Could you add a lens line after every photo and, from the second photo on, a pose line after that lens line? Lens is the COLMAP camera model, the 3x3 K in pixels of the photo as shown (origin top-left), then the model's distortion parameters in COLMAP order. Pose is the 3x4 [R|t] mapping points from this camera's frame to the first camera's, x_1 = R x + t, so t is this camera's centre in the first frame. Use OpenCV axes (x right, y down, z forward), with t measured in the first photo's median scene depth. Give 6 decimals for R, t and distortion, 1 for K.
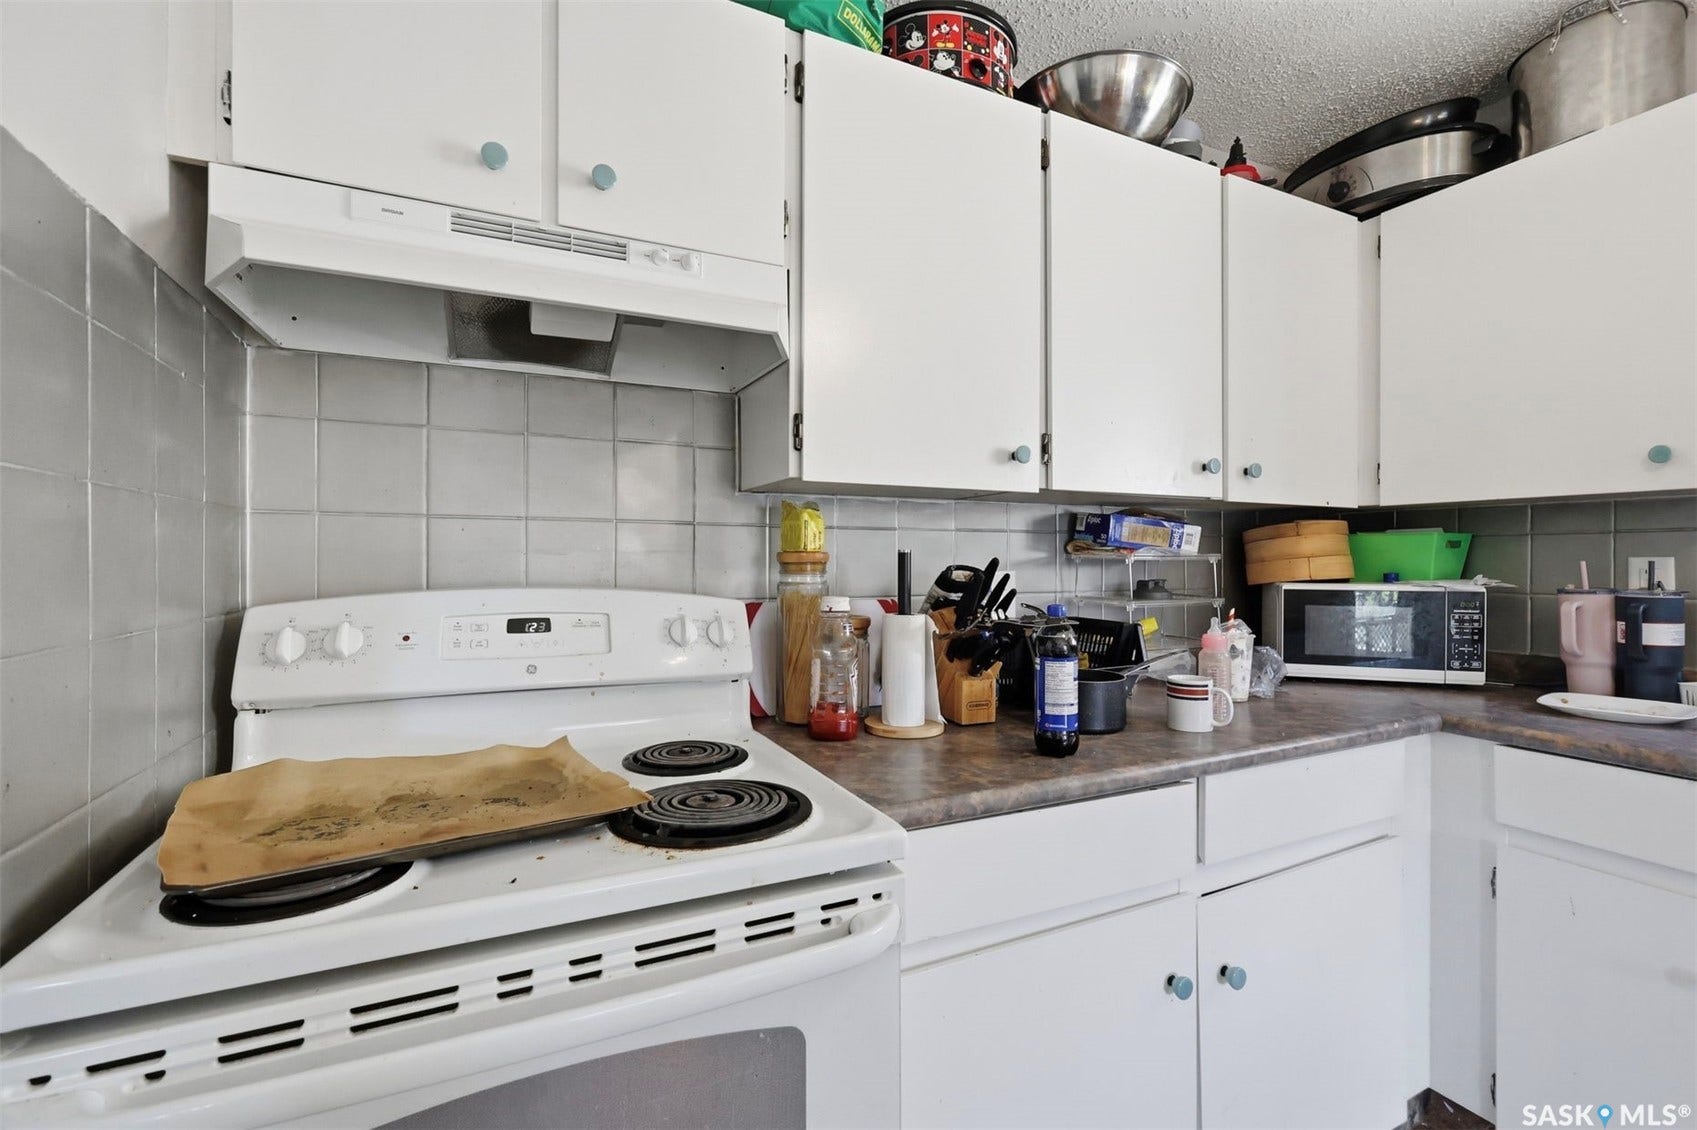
lens RADIAL K [[739.7, 0, 848.7], [0, 739.7, 554.5], [0, 0, 1]] dist [-0.004924, 0.001358]
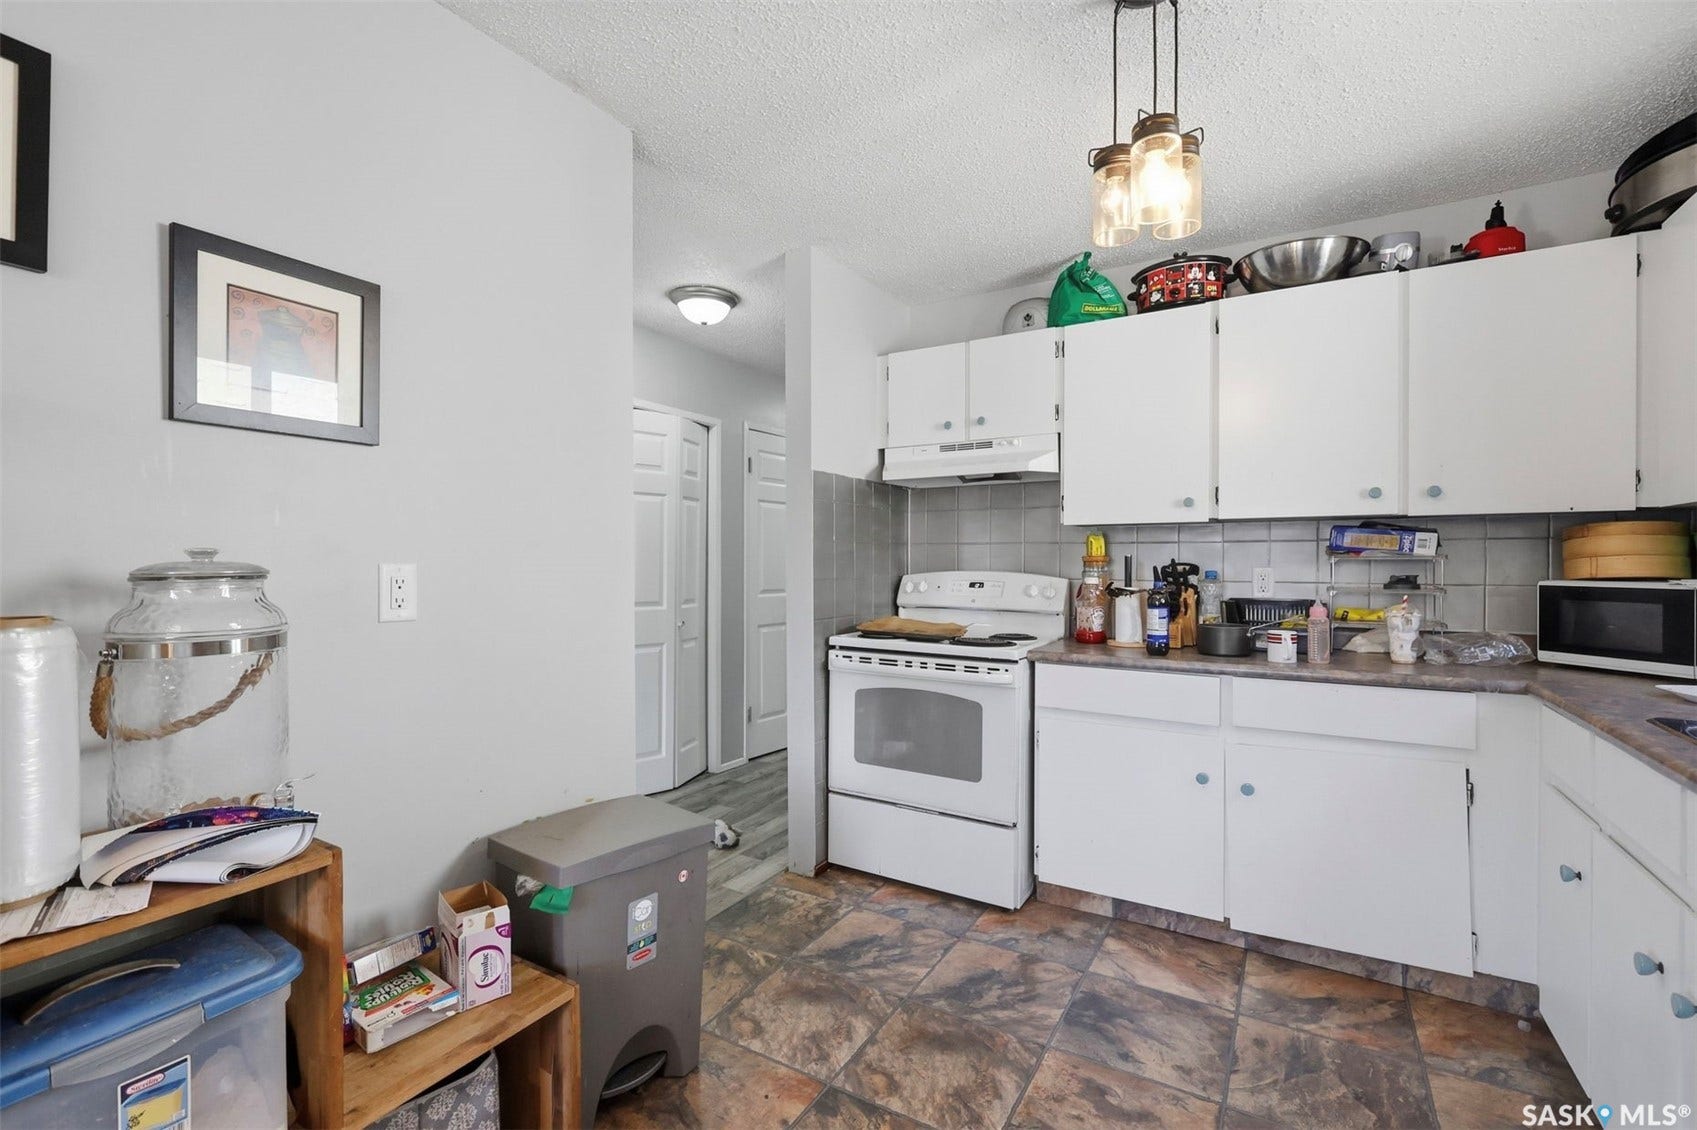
lens RADIAL K [[739.7, 0, 850.8], [0, 739.7, 565.7], [0, 0, 1]] dist [-0.004924, 0.001358]
pose [[0.548008, 0.002559, -0.836469, 1.122555], [0.003006, 0.999983, 0.005029, 0.008793], [0.836468, -0.005270, 0.547991, -0.604994]]
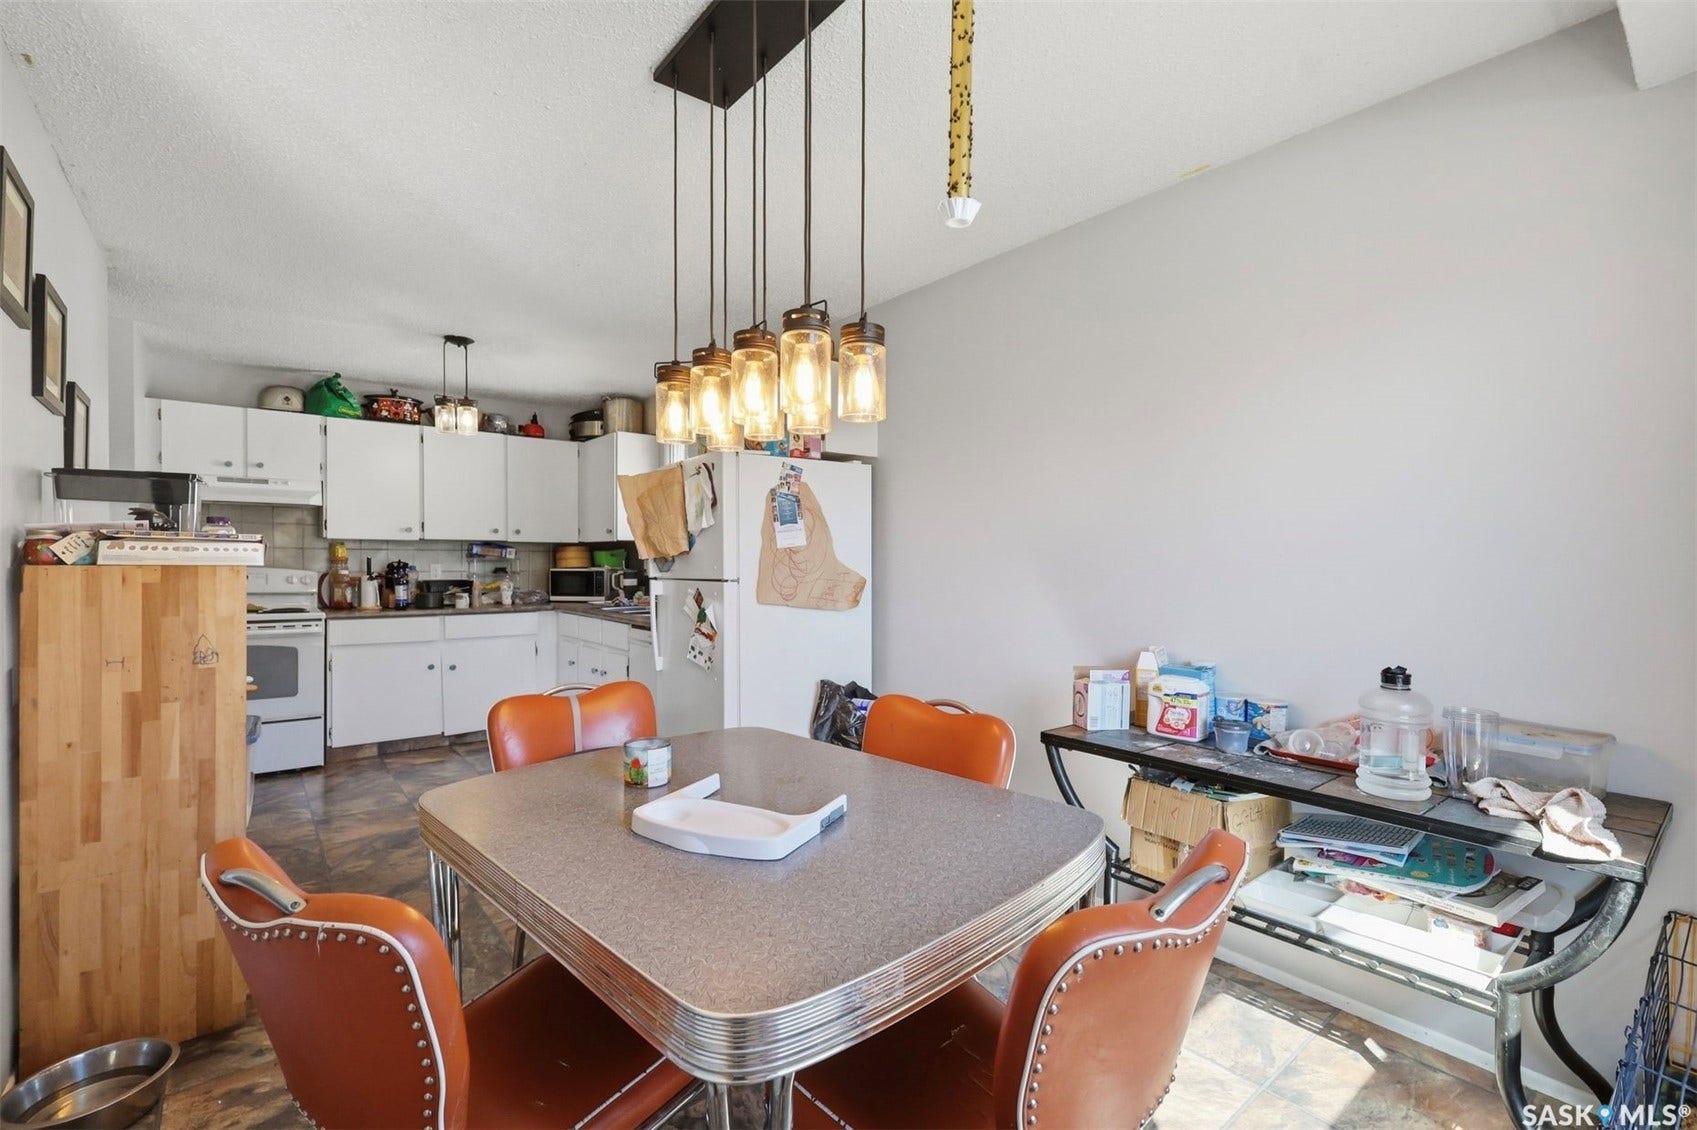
lens RADIAL K [[739.7, 0, 857.8], [0, 739.7, 571.1], [0, 0, 1]] dist [-0.004924, 0.001358]
pose [[0.967927, -0.001158, 0.251230, 1.207001], [-0.002987, 0.999866, 0.016115, -0.002117], [-0.251215, -0.016349, 0.967793, -2.484589]]
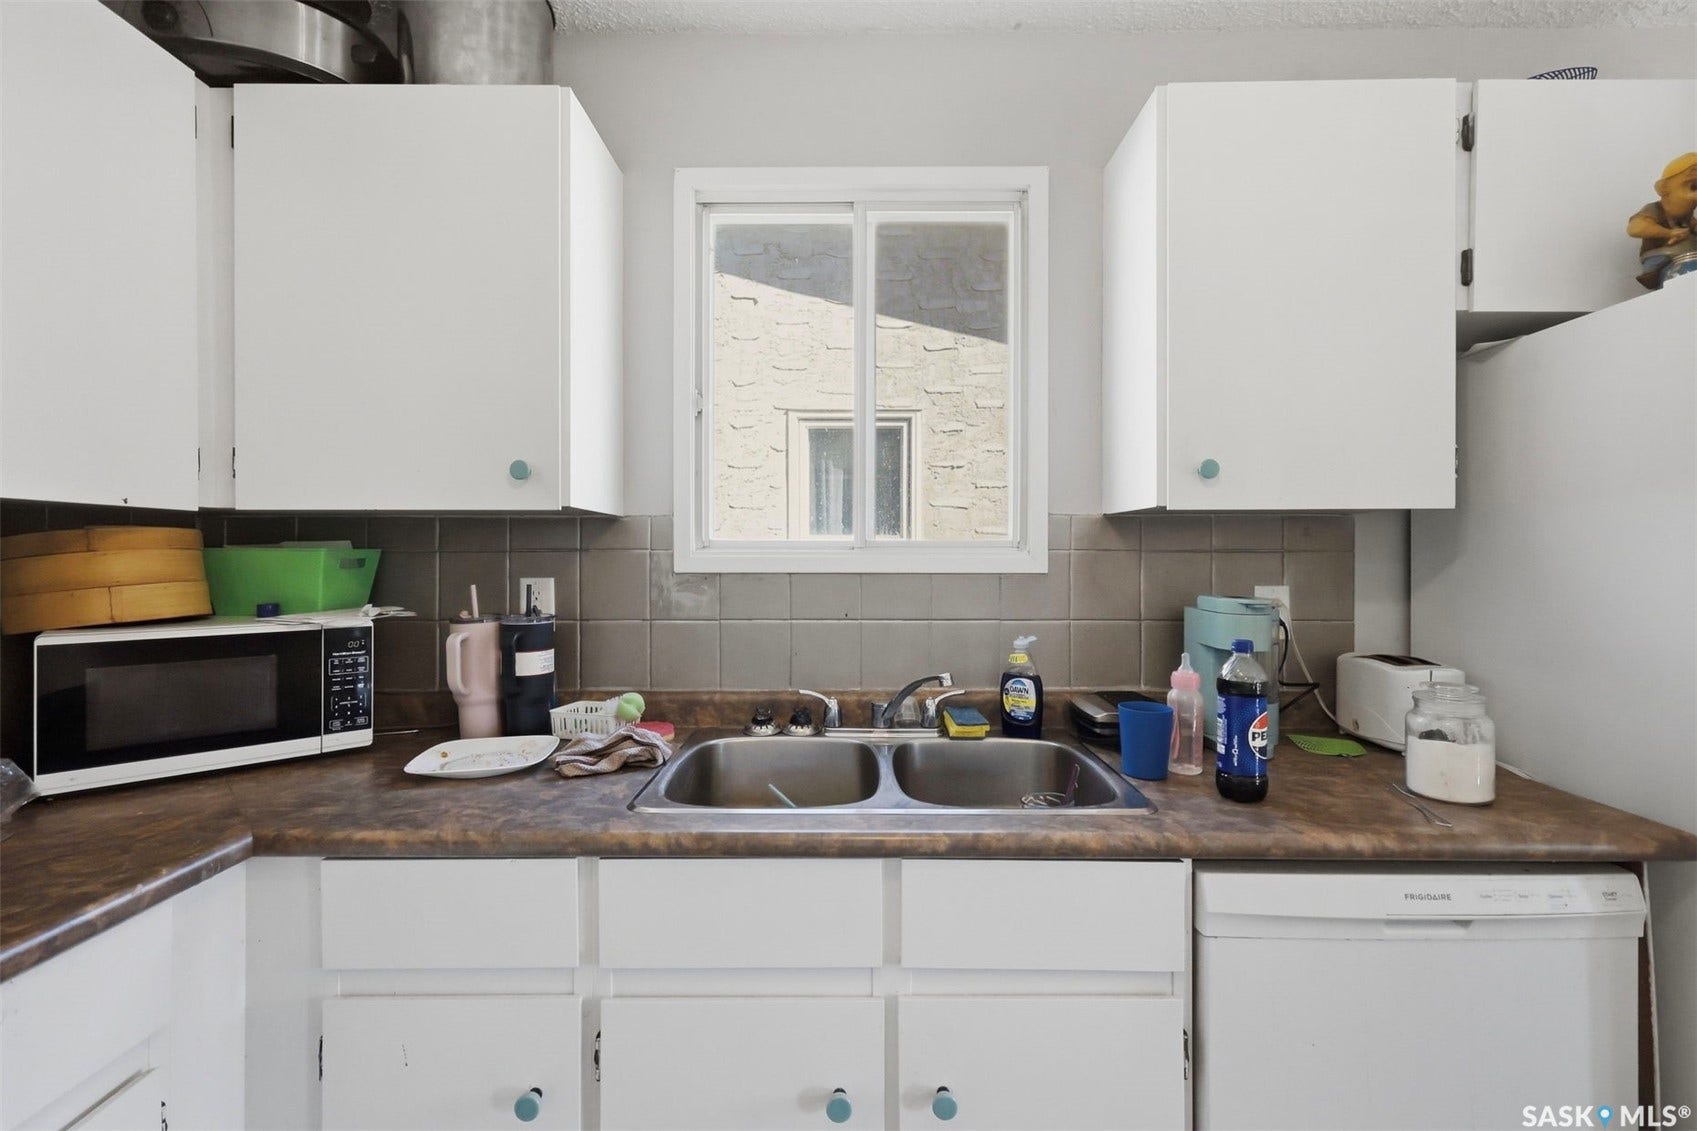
lens RADIAL K [[739.7, 0, 849.0], [0, 739.7, 559.8], [0, 0, 1]] dist [-0.004924, 0.001358]
pose [[0.437981, -0.004735, 0.898972, 0.413376], [-0.001815, 0.999979, 0.006152, -0.028637], [-0.898982, -0.004326, 0.437963, 0.216837]]
